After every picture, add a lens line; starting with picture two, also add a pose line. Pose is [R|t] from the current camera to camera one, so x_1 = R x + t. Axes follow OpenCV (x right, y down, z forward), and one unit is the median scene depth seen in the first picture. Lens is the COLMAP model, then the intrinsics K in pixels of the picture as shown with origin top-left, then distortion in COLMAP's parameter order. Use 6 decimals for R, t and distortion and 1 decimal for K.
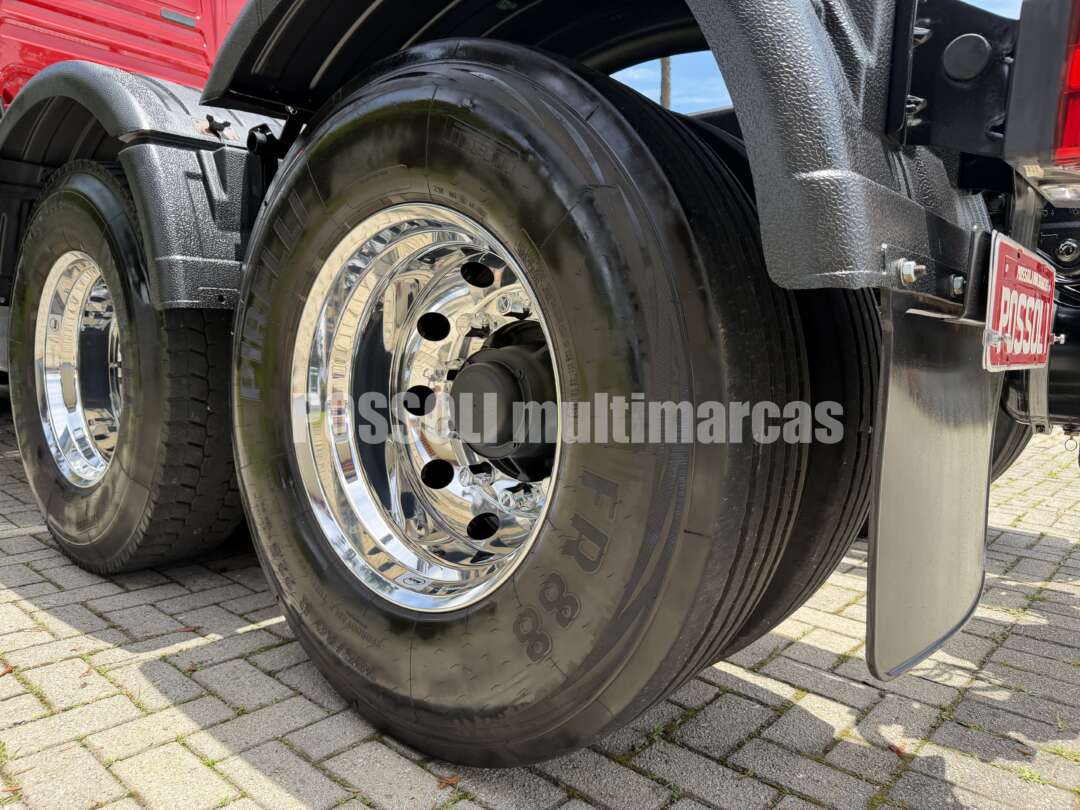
lens RADIAL K [[747.5, 0, 540.8], [0, 747.5, 428.2], [0, 0, 1]] dist [0.069347, -0.082451]
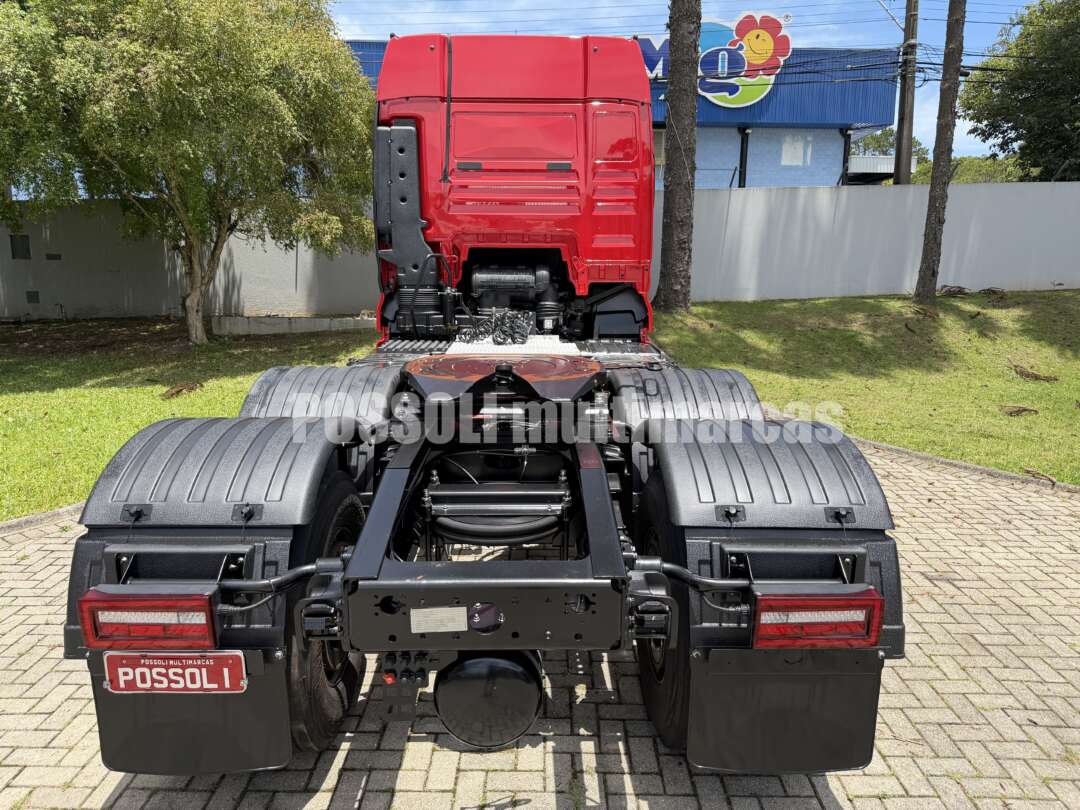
lens RADIAL K [[747.5, 0, 540.8], [0, 747.5, 428.2], [0, 0, 1]] dist [0.069347, -0.082451]
pose [[0.661891, 0.157389, -0.732891, 1.967540], [-0.079680, 0.986942, 0.139986, -0.879752], [0.745353, -0.034259, 0.665789, 0.134574]]
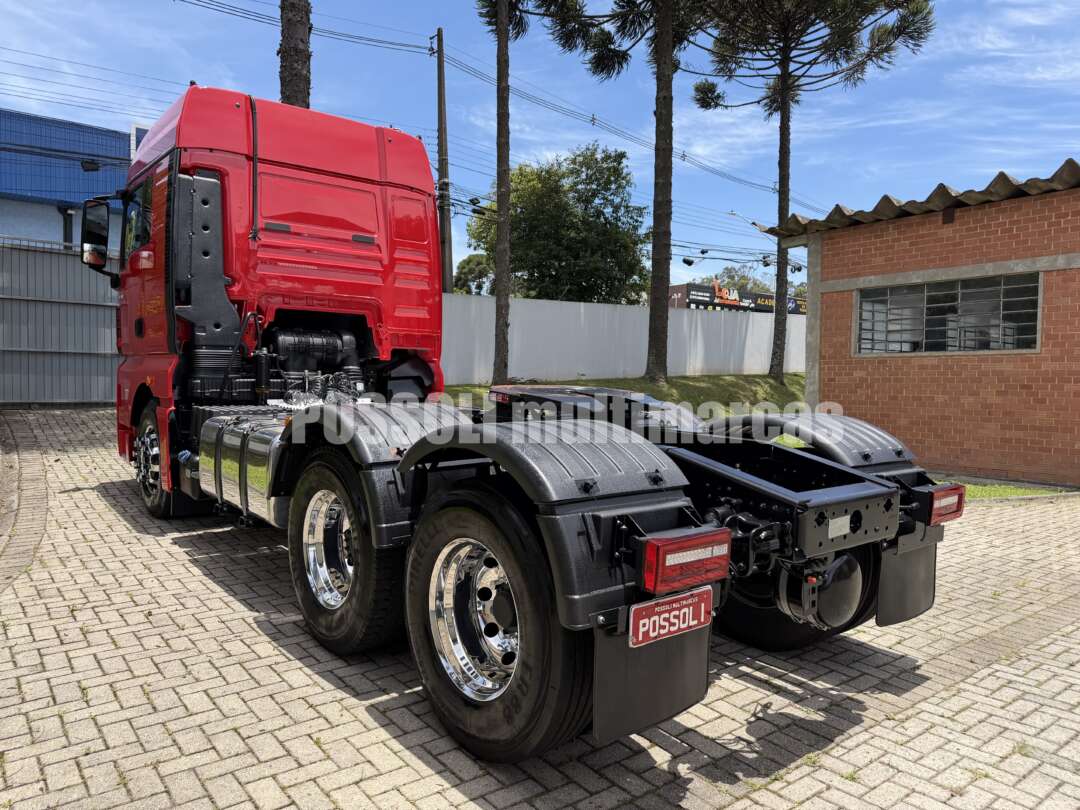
lens RADIAL K [[747.5, 0, 540.8], [0, 747.5, 428.2], [0, 0, 1]] dist [0.069347, -0.082451]
pose [[0.984532, 0.015590, -0.174509, 0.388305], [-0.021567, 0.999242, -0.032407, -0.471873], [0.173871, 0.035669, 0.984122, -1.192463]]
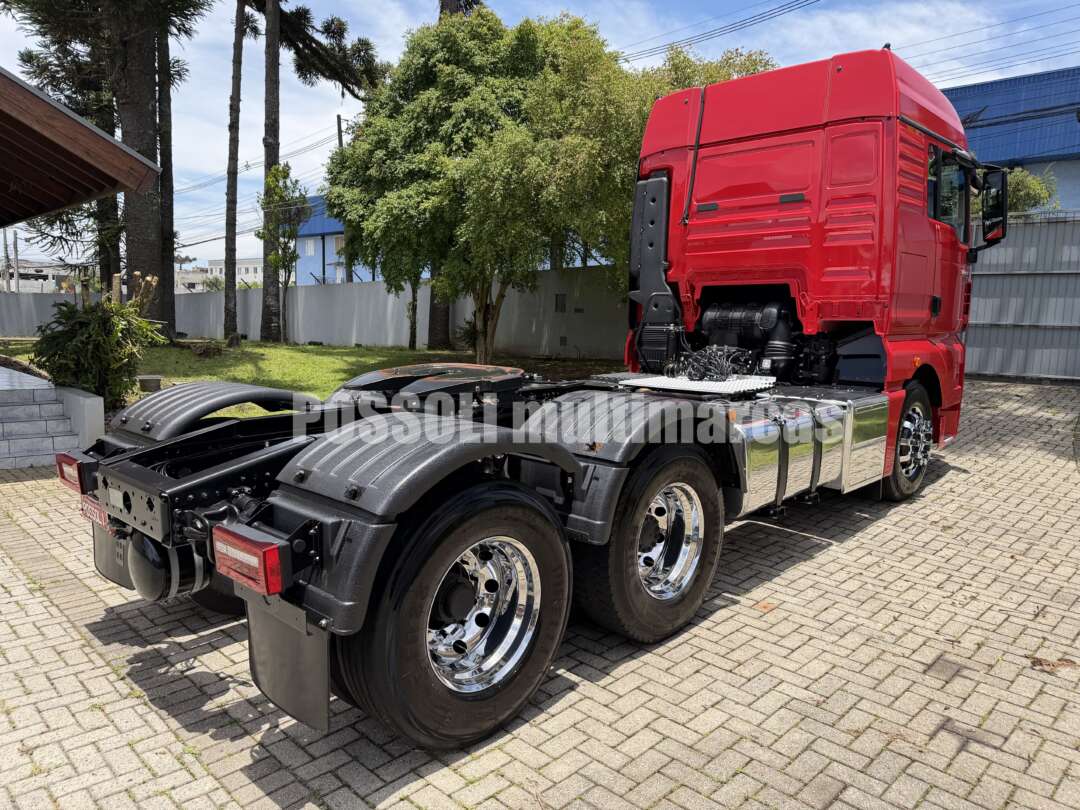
lens RADIAL K [[747.5, 0, 540.8], [0, 747.5, 428.2], [0, 0, 1]] dist [0.069347, -0.082451]
pose [[-0.056857, 0.136363, -0.989026, 2.957766], [-0.121861, 0.982274, 0.142437, -0.970482], [0.990917, 0.128622, -0.039231, 2.269299]]
